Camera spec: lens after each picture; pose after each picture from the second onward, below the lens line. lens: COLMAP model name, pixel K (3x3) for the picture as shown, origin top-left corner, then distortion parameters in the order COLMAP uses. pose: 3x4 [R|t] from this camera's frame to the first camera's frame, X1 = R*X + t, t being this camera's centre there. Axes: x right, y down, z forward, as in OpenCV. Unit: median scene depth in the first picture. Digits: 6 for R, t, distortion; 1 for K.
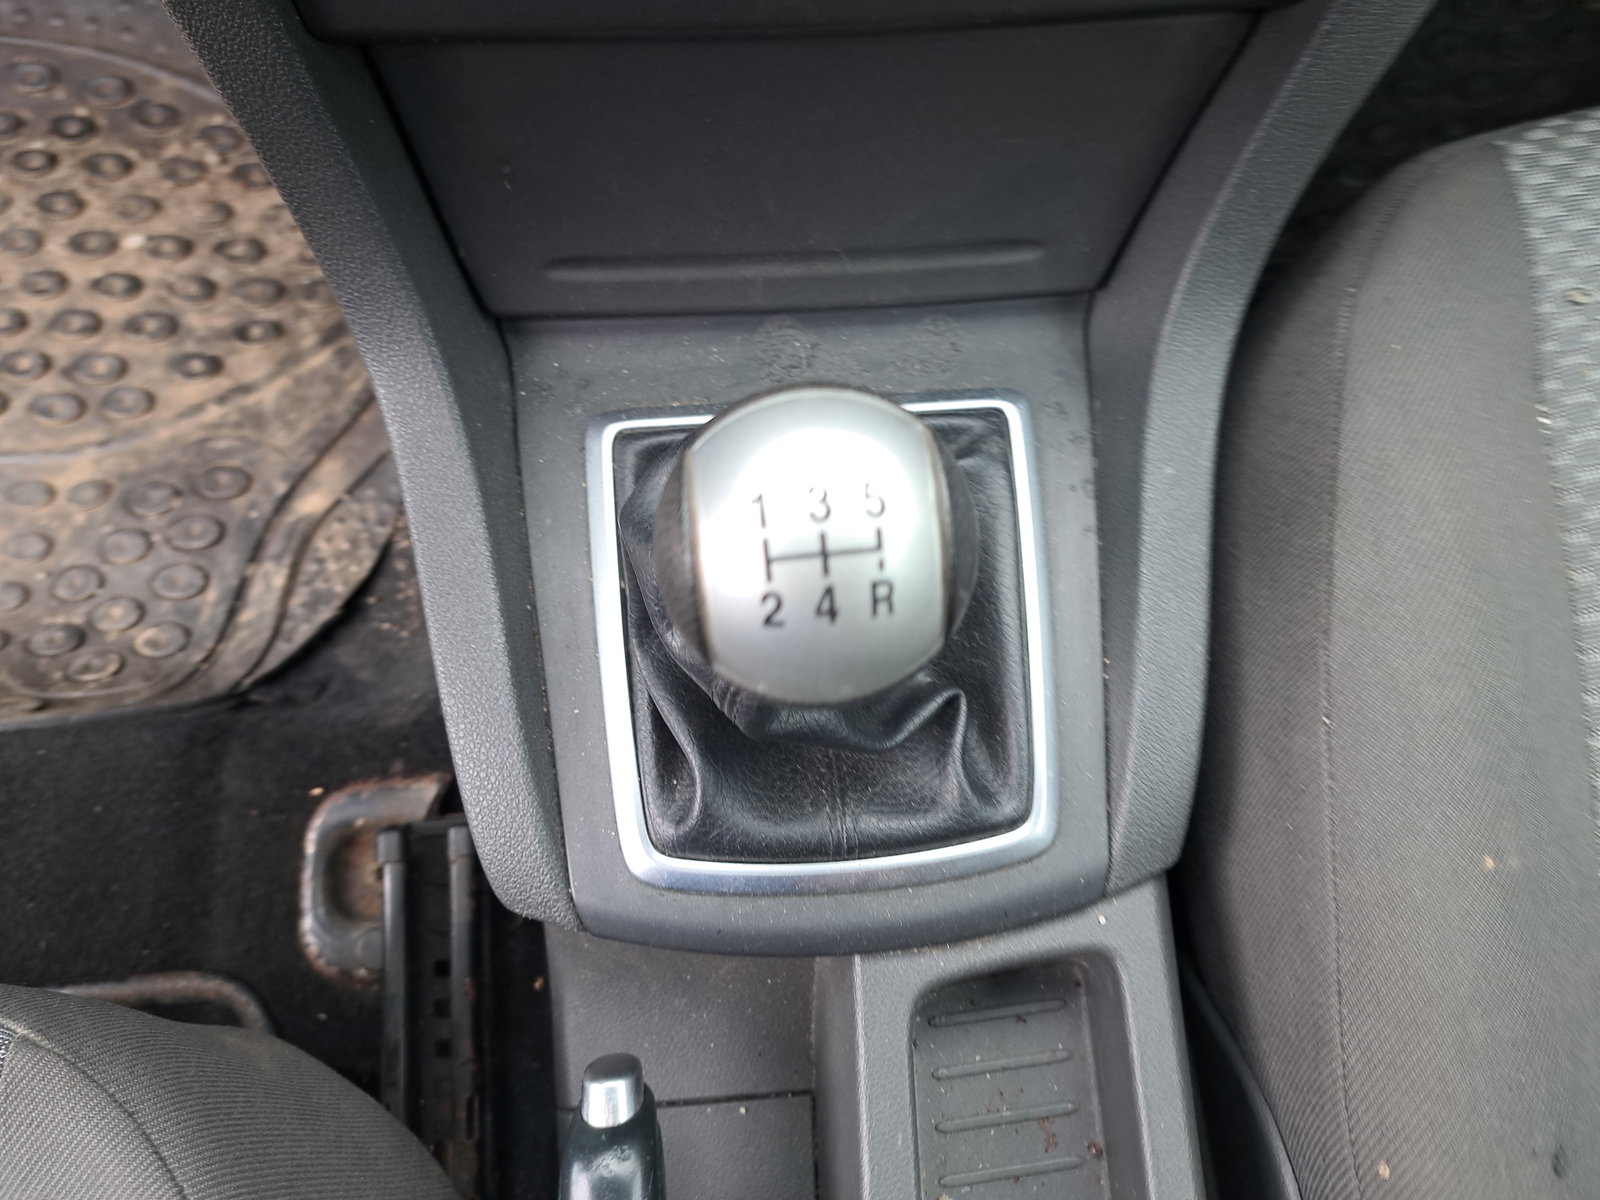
lens RADIAL K [[1206.1, 0, 807.8], [0, 1206.1, 603.3], [0, 0, 1]] dist [0.003593, -0.005259]
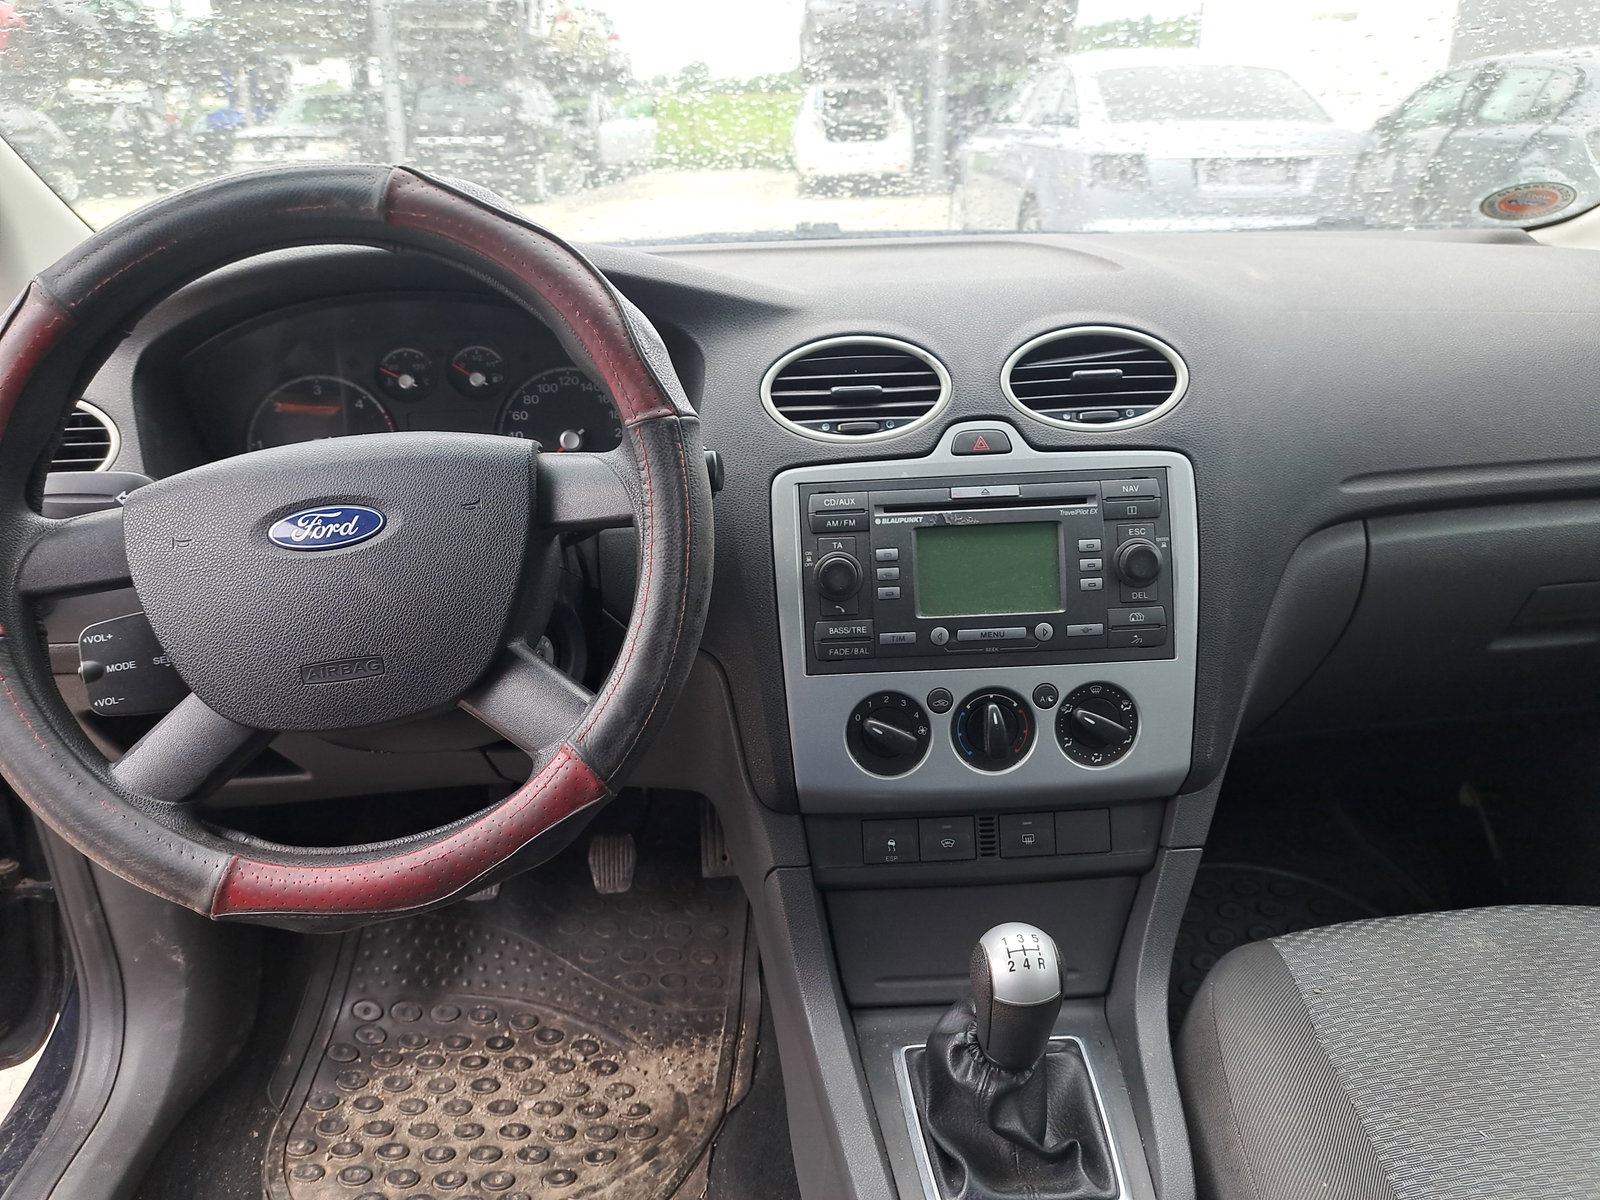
lens RADIAL K [[1206.1, 0, 807.8], [0, 1206.1, 603.3], [0, 0, 1]] dist [0.003593, -0.005259]
pose [[0.999011, -0.038007, -0.023086, -0.123193], [0.006897, 0.645303, -0.763896, 0.503472], [0.043931, 0.762981, 0.644927, -0.537111]]
